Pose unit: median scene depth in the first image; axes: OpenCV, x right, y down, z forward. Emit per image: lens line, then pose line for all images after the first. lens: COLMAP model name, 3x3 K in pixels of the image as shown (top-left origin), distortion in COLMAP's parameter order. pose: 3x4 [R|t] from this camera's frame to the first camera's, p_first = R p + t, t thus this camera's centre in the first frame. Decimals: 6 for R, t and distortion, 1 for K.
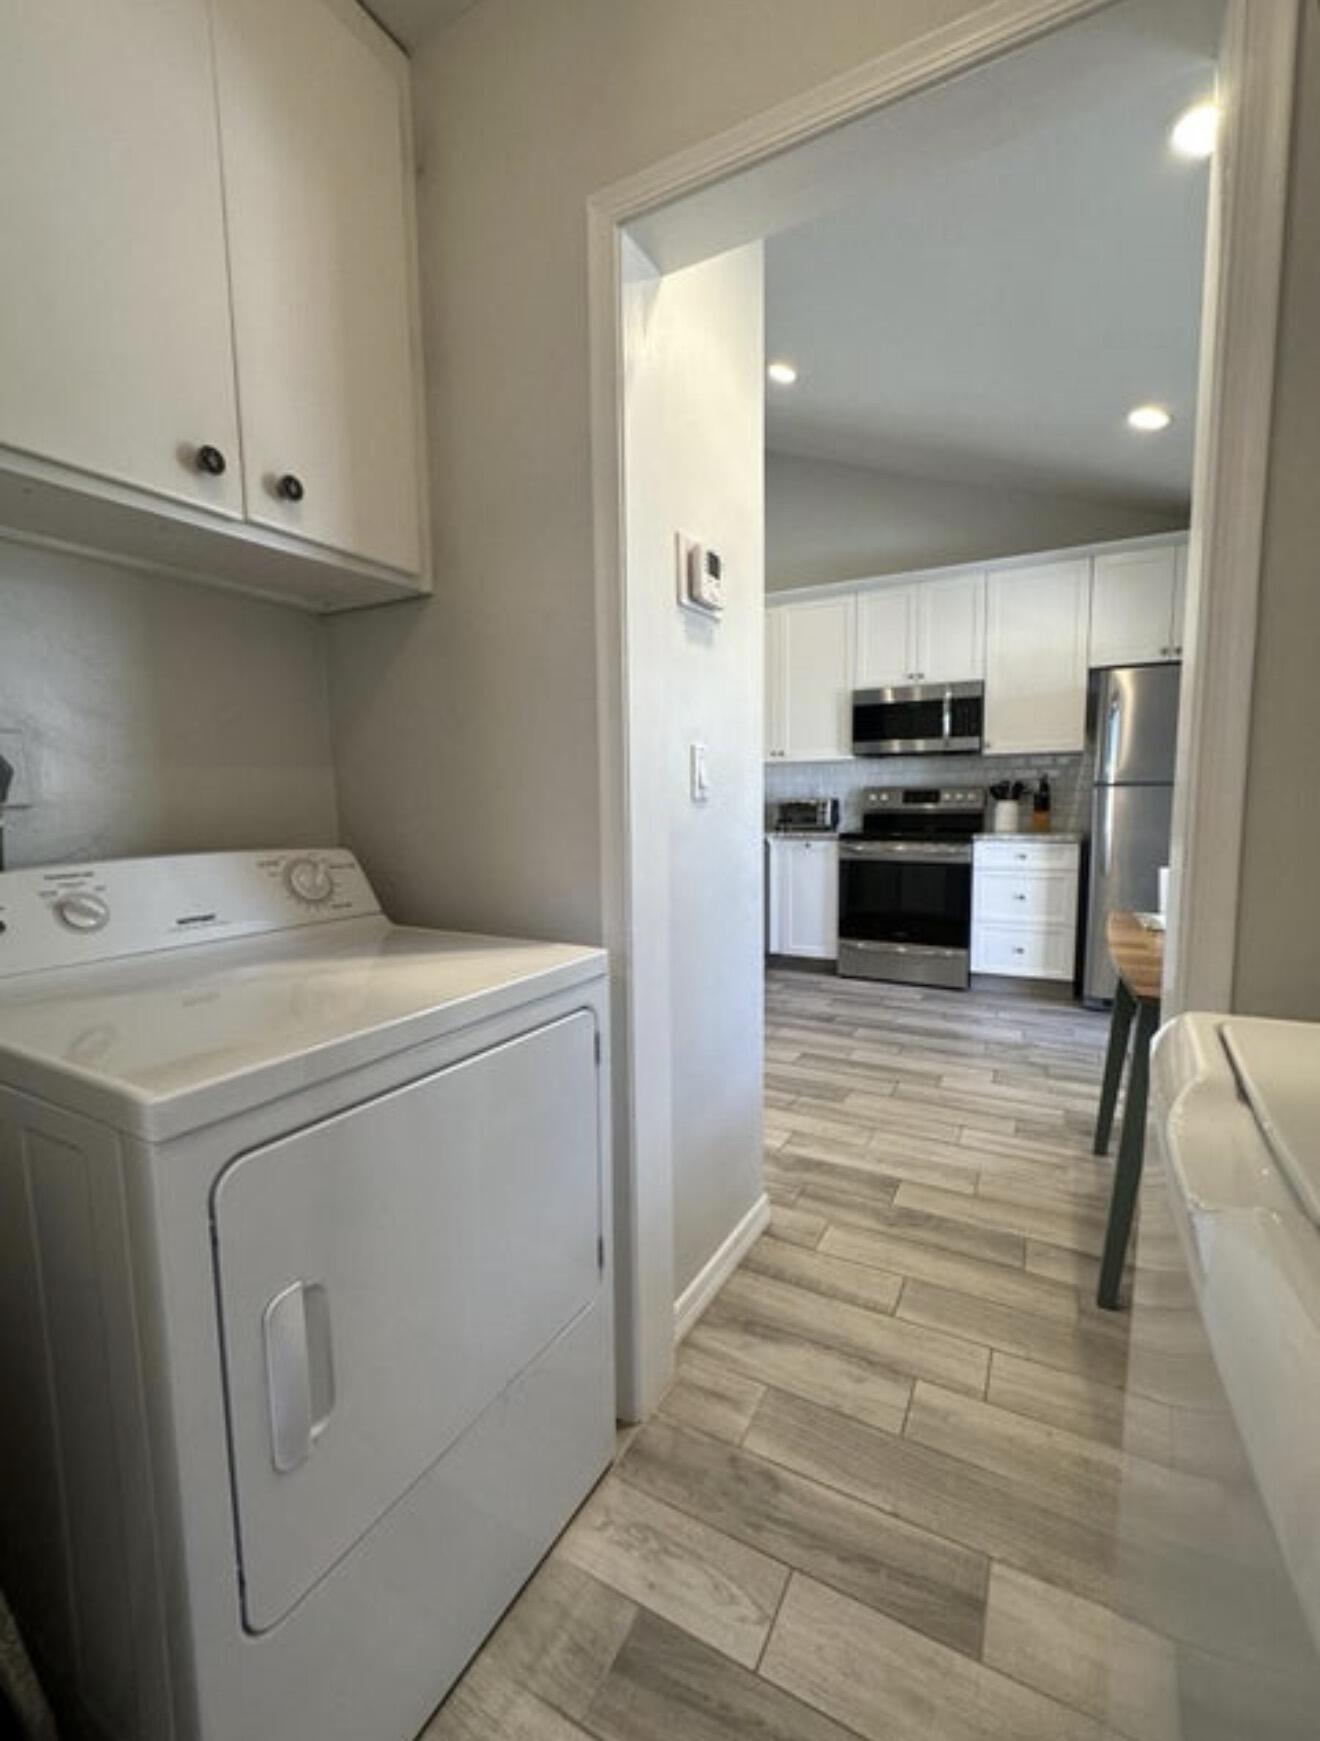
lens RADIAL K [[747.3, 0, 660.0], [0, 747.3, 870.5], [0, 0, 1]] dist [0.000692, 0.000028]
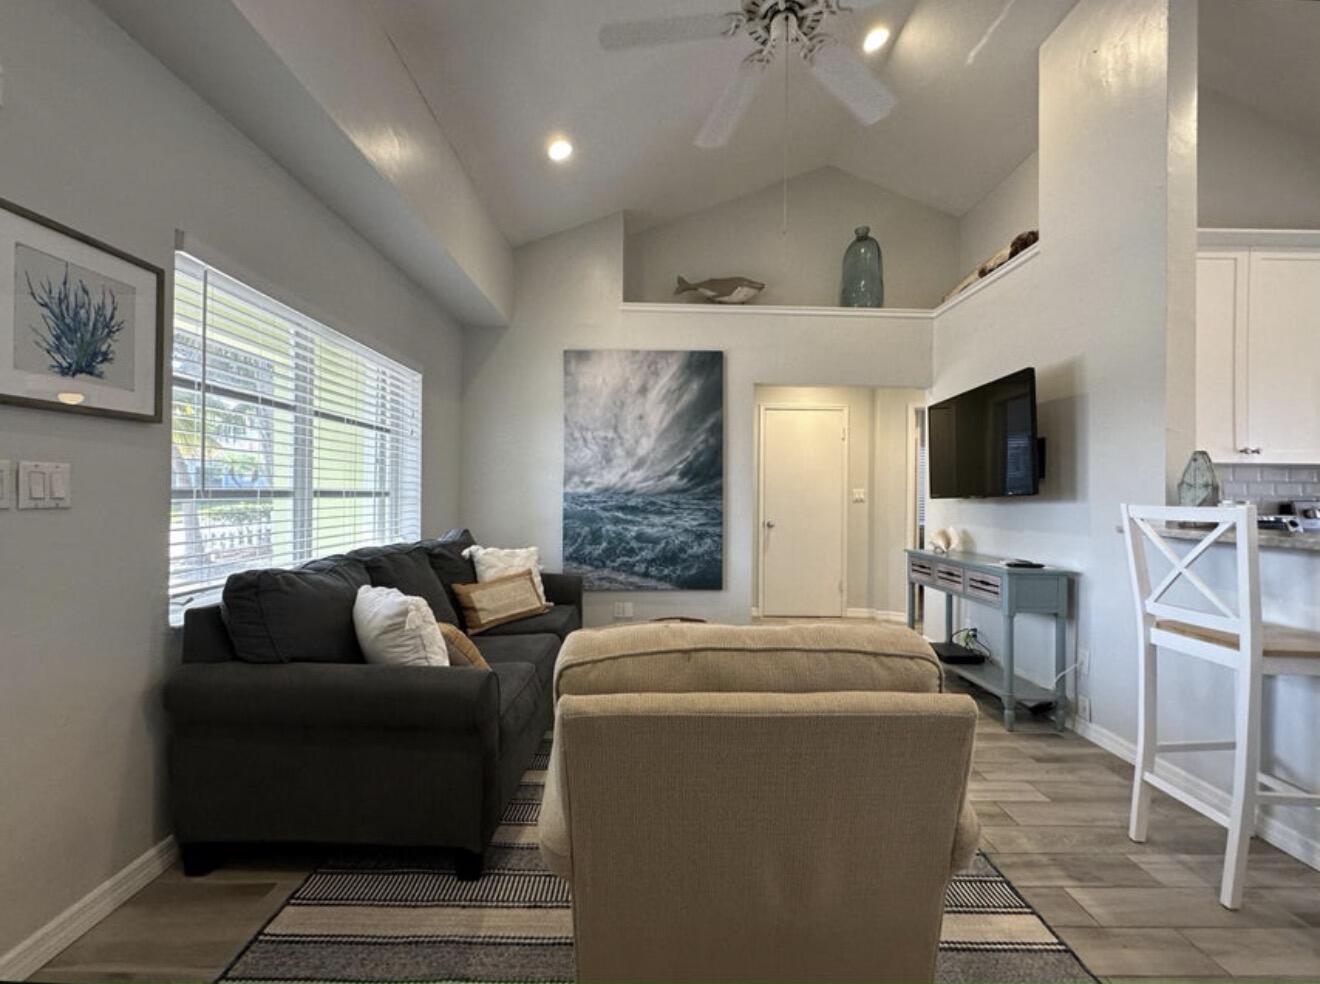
lens RADIAL K [[563.4, 0, 664.7], [0, 563.4, 488.7], [0, 0, 1]] dist [0.016511, 0.000031]
pose [[0.867414, 0.030667, 0.496641, -0.671009], [0.023811, 0.994397, -0.102991, -0.089936], [-0.497017, 0.101161, 0.861824, 0.920050]]
